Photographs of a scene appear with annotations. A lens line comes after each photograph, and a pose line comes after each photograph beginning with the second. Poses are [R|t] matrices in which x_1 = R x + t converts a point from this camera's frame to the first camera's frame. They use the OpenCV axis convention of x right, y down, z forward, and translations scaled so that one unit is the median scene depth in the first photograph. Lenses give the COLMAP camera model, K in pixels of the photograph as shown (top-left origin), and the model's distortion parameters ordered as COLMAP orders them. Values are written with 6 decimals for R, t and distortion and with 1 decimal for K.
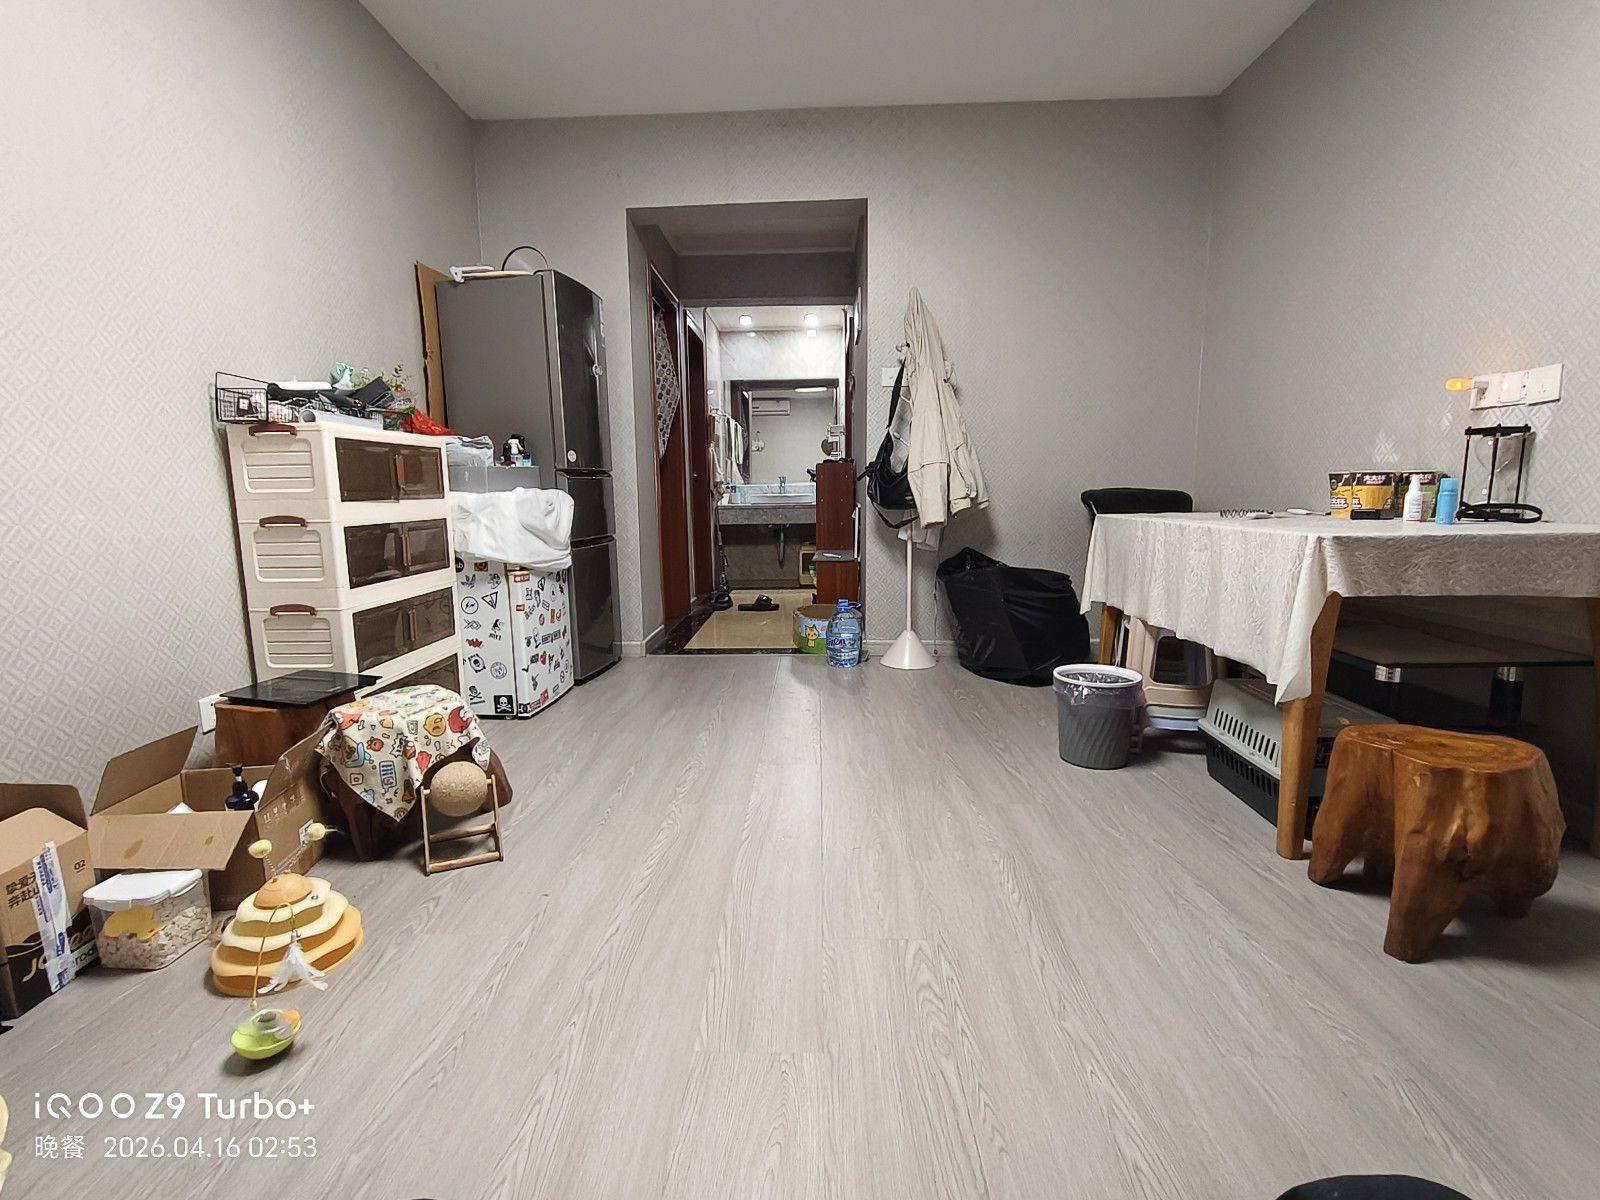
lens RADIAL K [[758.0, 0, 800.9], [0, 758.0, 601.5], [0, 0, 1]] dist [-0.000903, -0.000080]
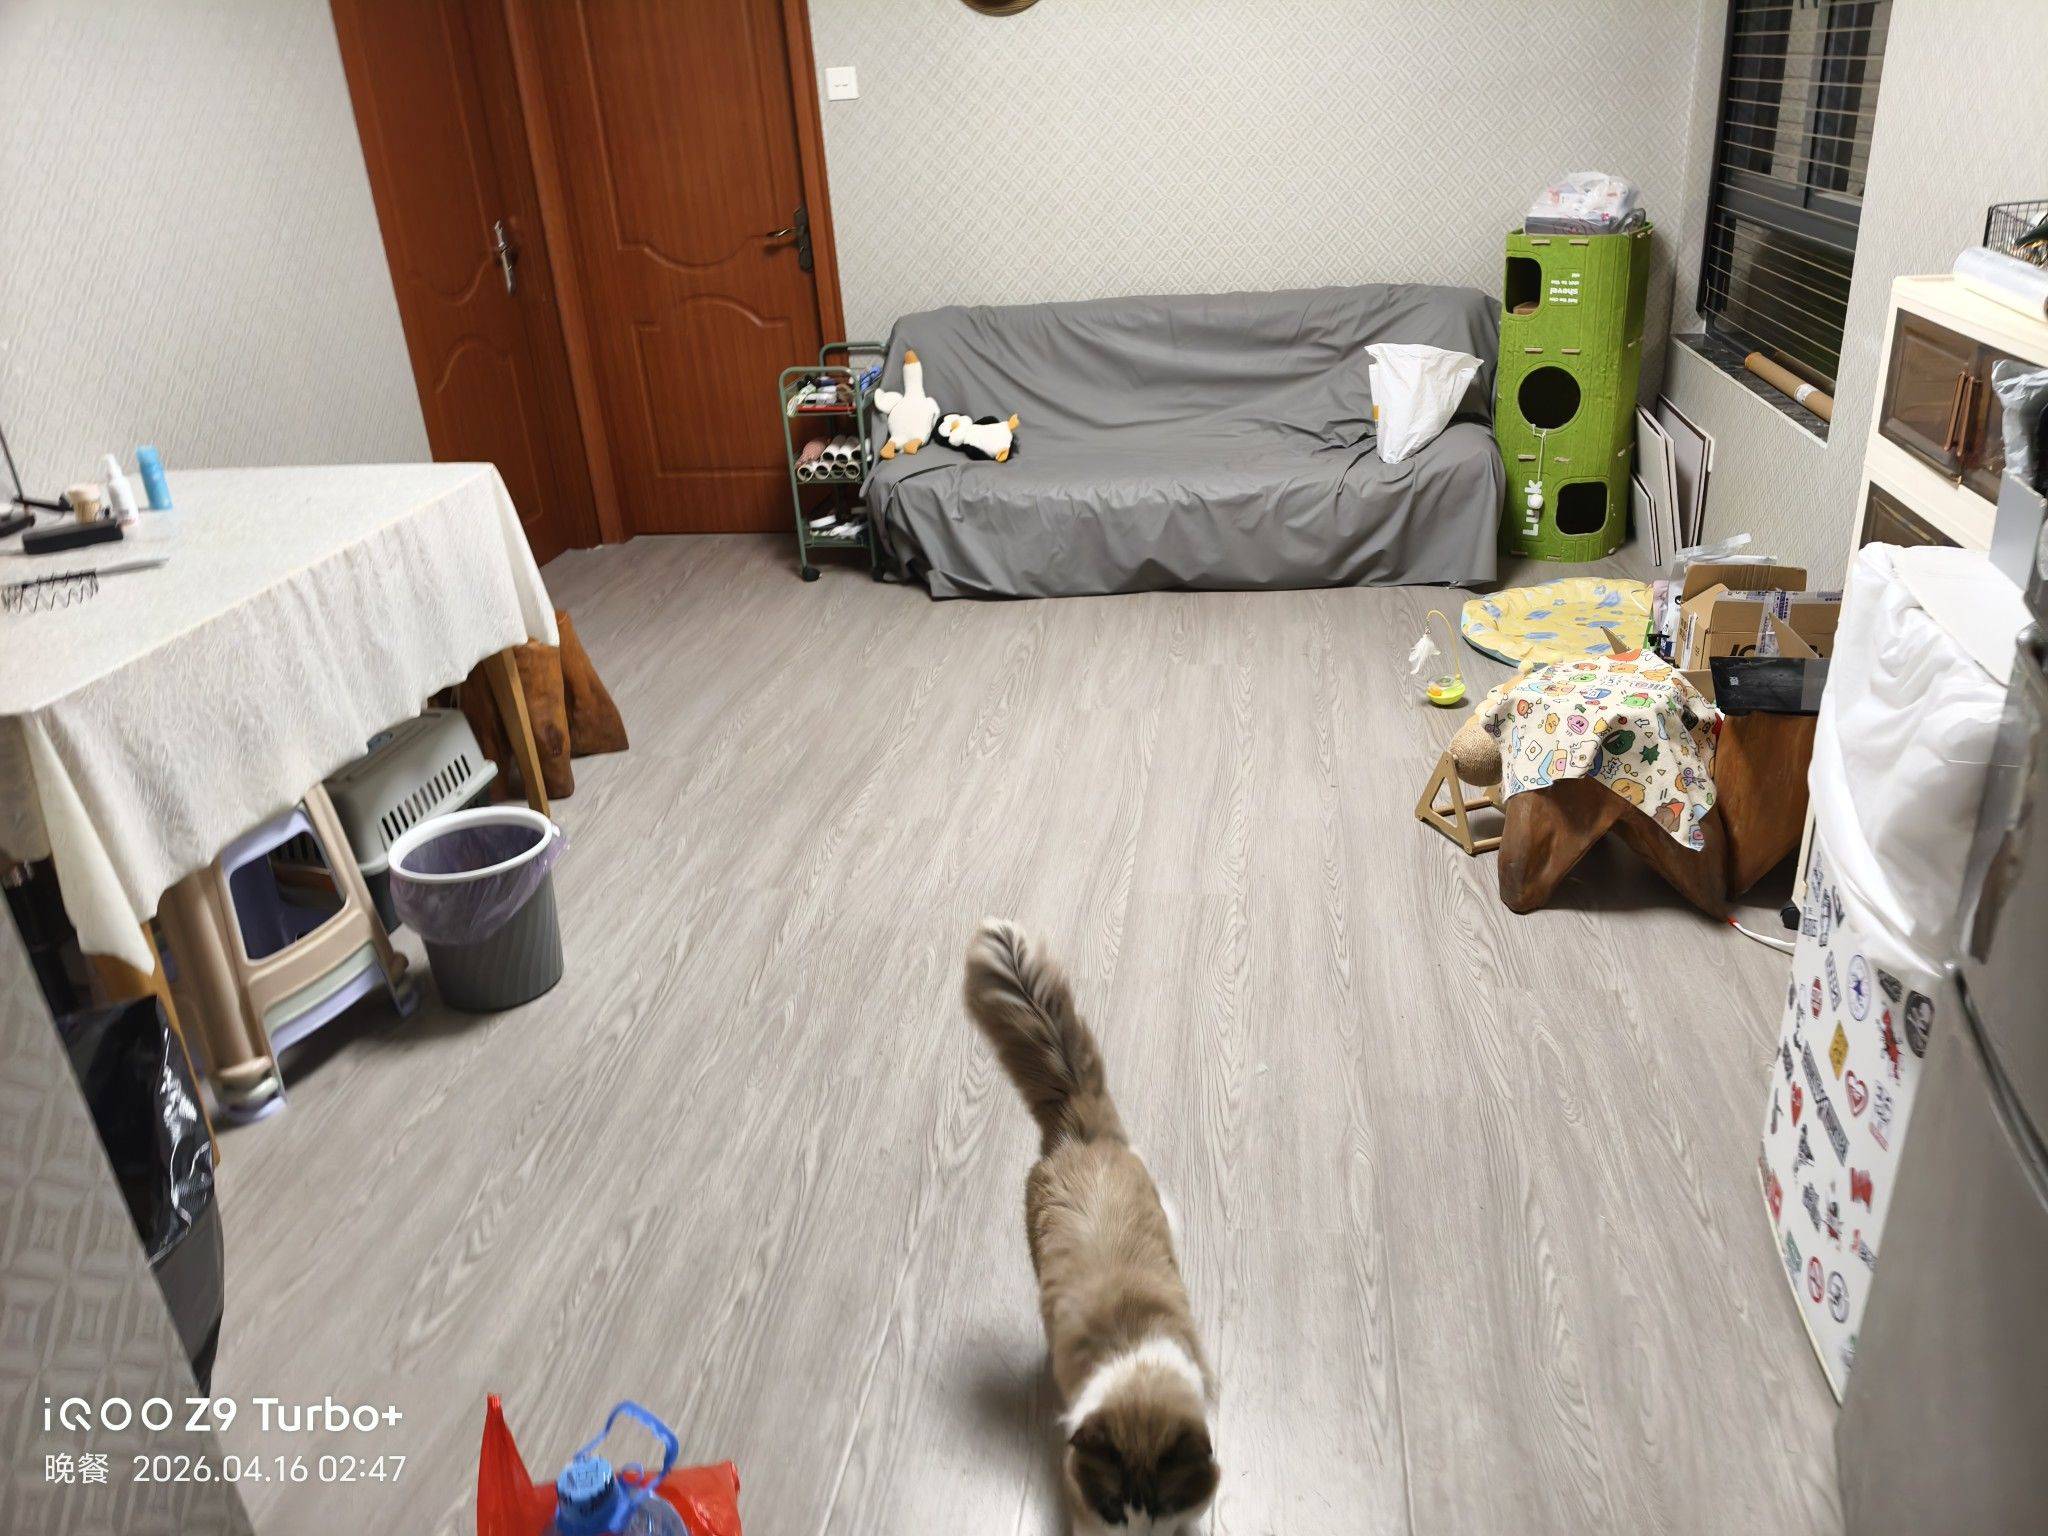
lens RADIAL K [[1470.2, 0, 1026.6], [0, 1470.2, 767.6], [0, 0, 1]] dist [0.002078, -0.000130]
pose [[-0.991369, 0.011436, 0.130600, -0.204157], [0.080012, 0.841919, 0.533639, -0.729501], [-0.103852, 0.539483, -0.835567, 2.816566]]
